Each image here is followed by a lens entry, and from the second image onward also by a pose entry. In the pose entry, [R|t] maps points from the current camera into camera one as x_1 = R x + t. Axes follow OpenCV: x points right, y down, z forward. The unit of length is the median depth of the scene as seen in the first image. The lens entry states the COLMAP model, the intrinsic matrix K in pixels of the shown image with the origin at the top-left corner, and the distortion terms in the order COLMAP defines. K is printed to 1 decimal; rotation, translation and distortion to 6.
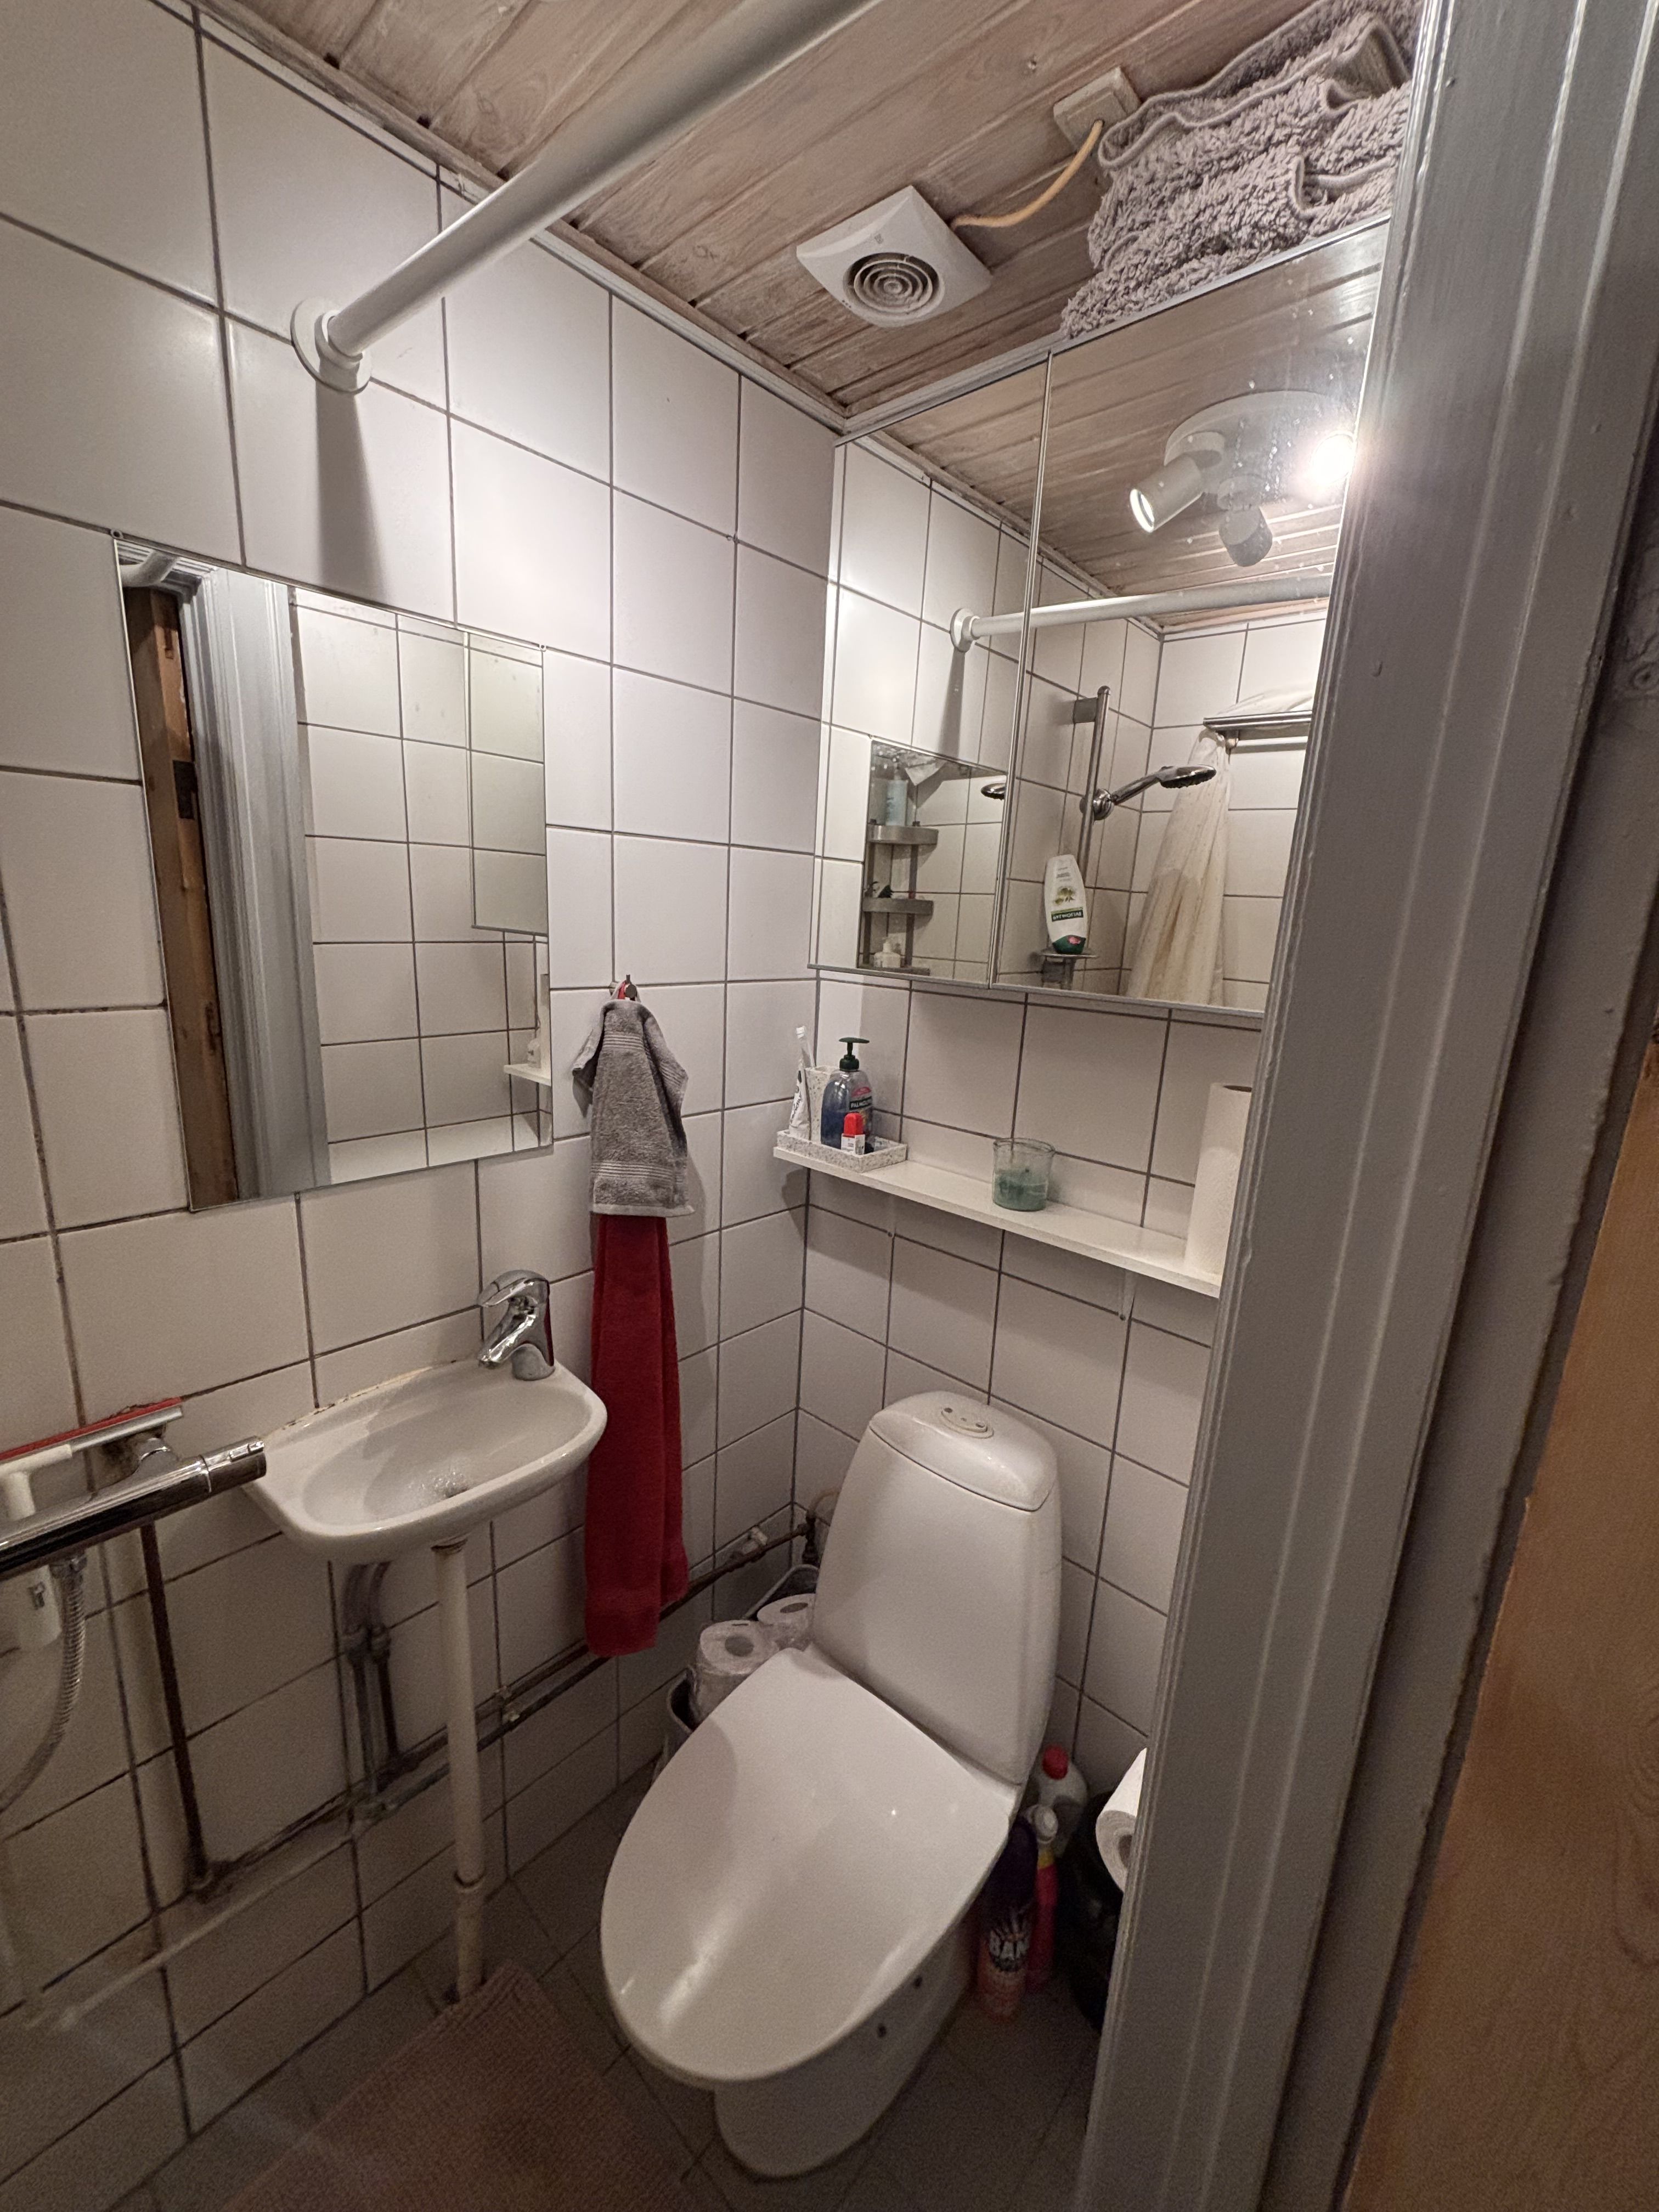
lens RADIAL K [[886.2, 0, 829.5], [0, 886.2, 1106.0], [0, 0, 1]] dist [-0.001202, -0.000072]
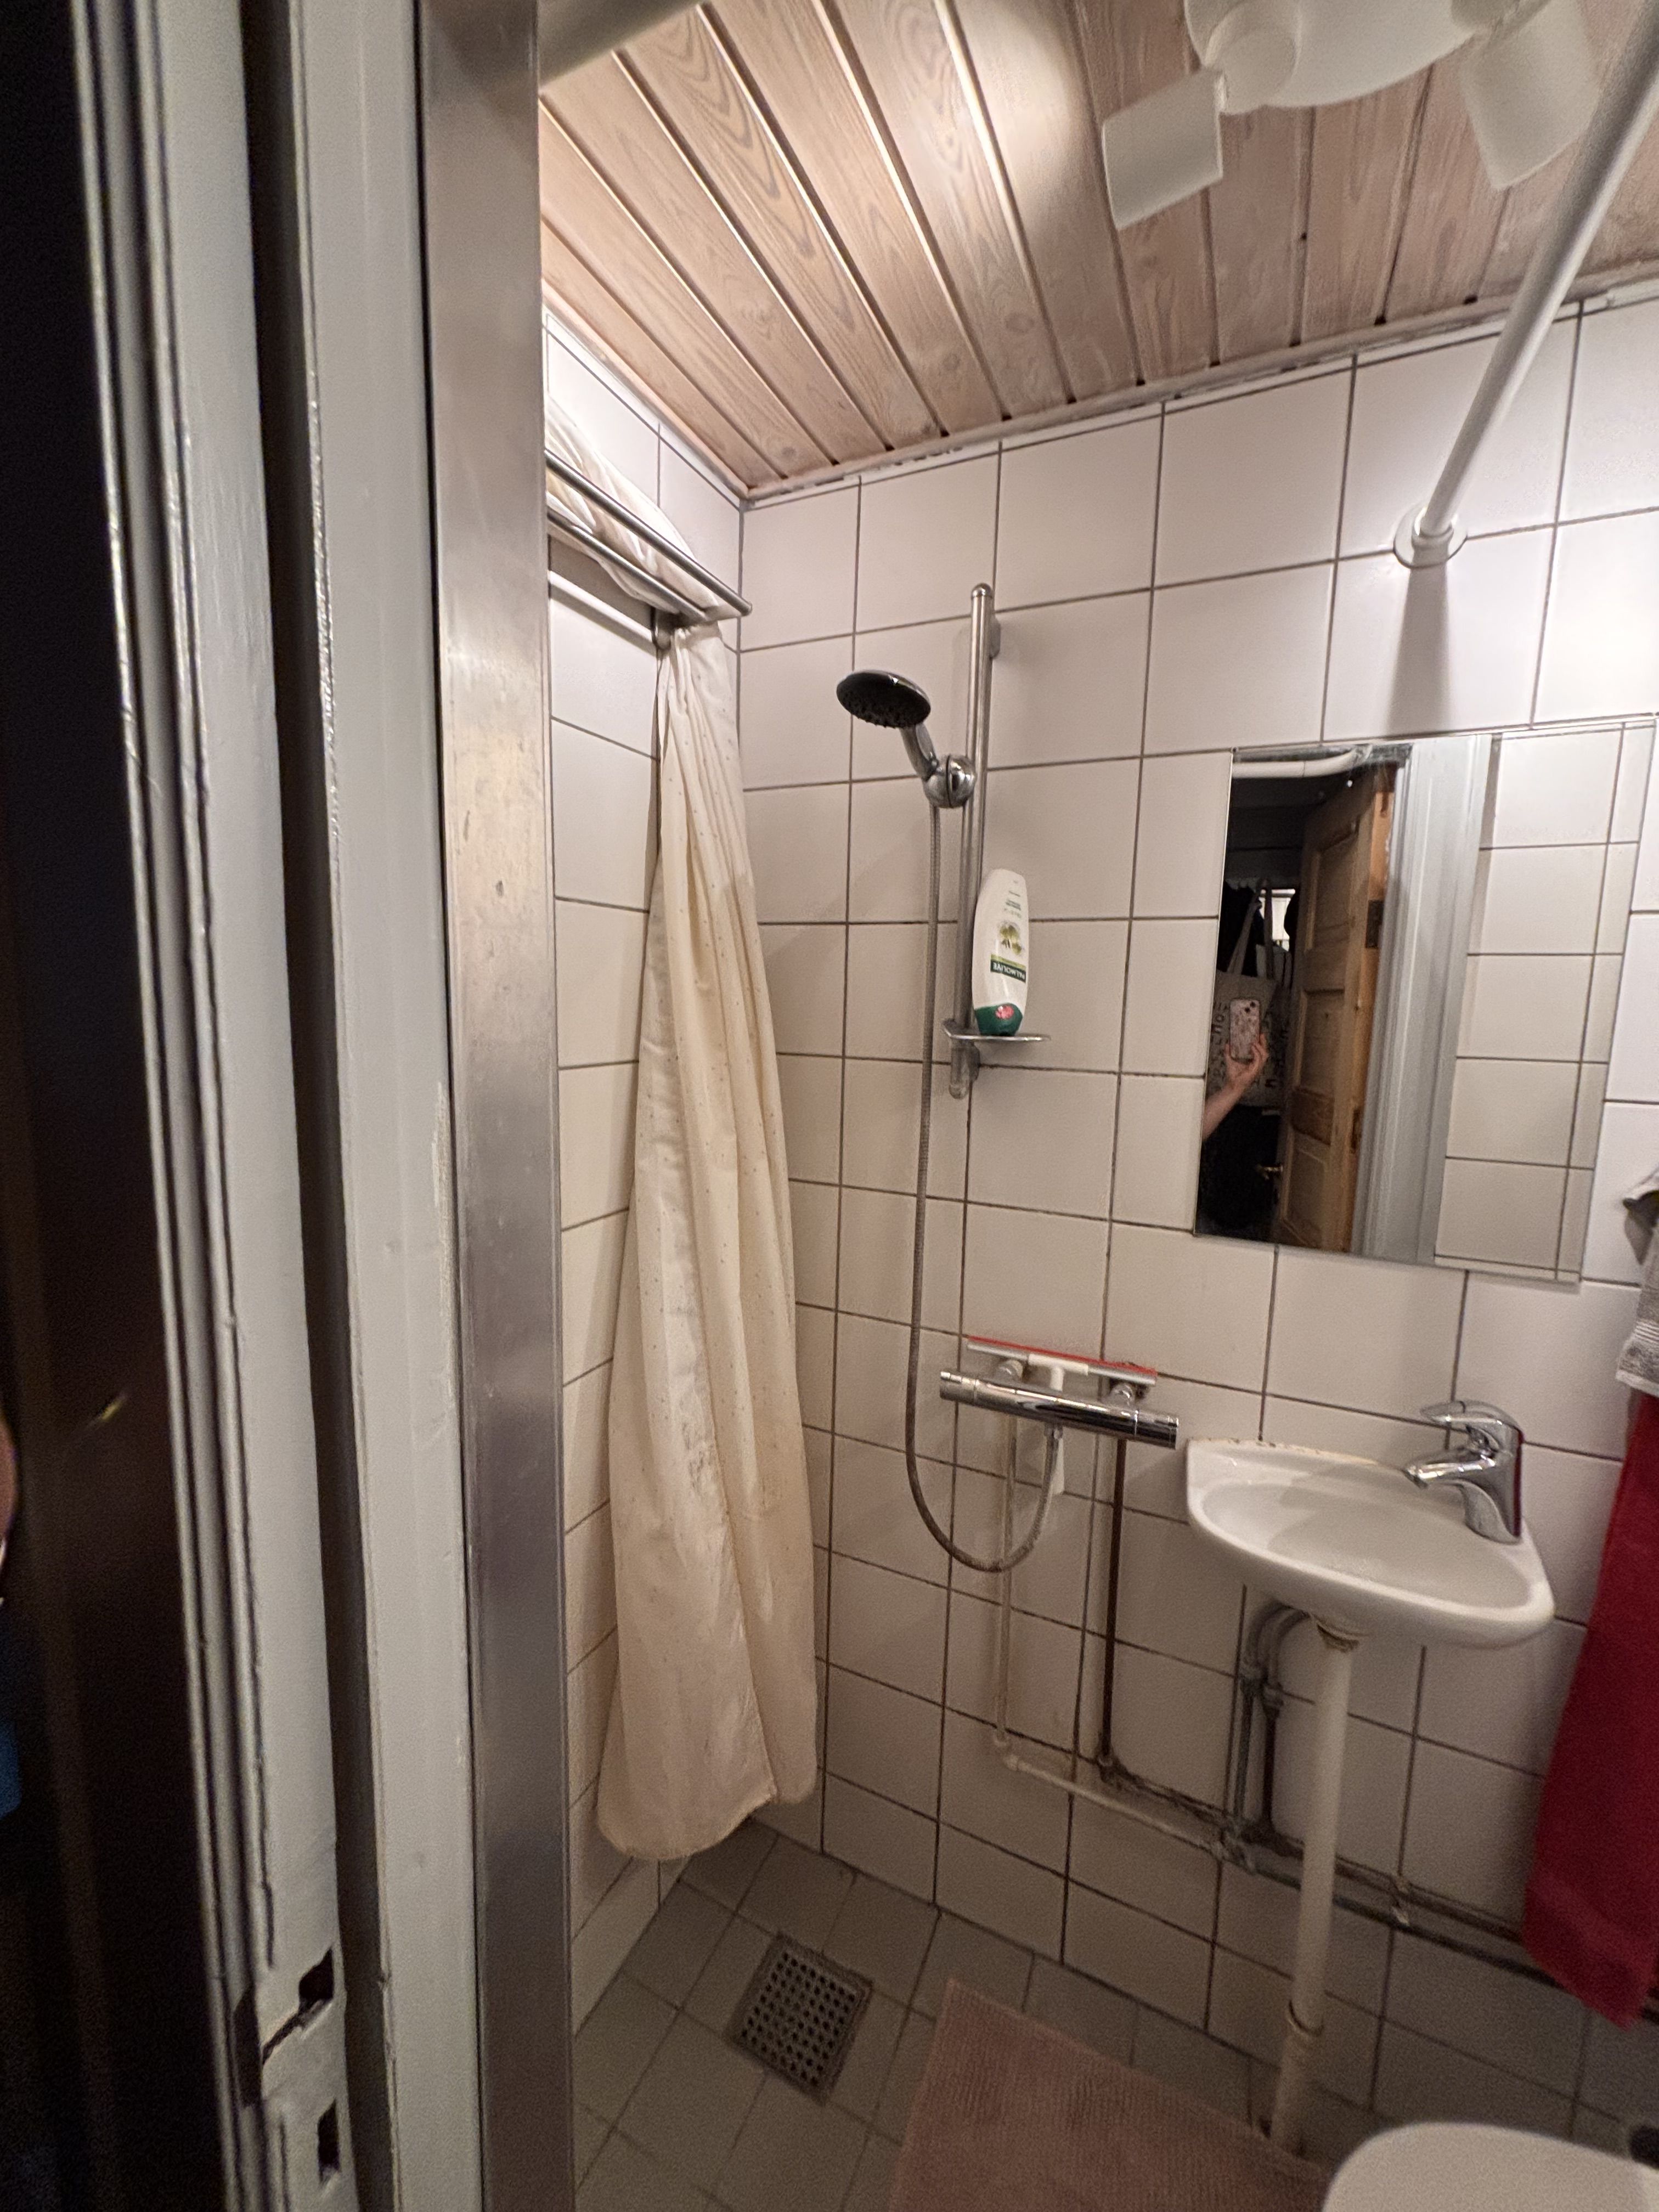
lens RADIAL K [[886.2, 0, 829.5], [0, 886.2, 1106.0], [0, 0, 1]] dist [-0.001202, -0.000072]
pose [[0.284464, 0.078667, -0.955454, 0.297123], [-0.223595, 0.974586, 0.013672, 0.029607], [0.932248, 0.209746, 0.294824, 0.058664]]
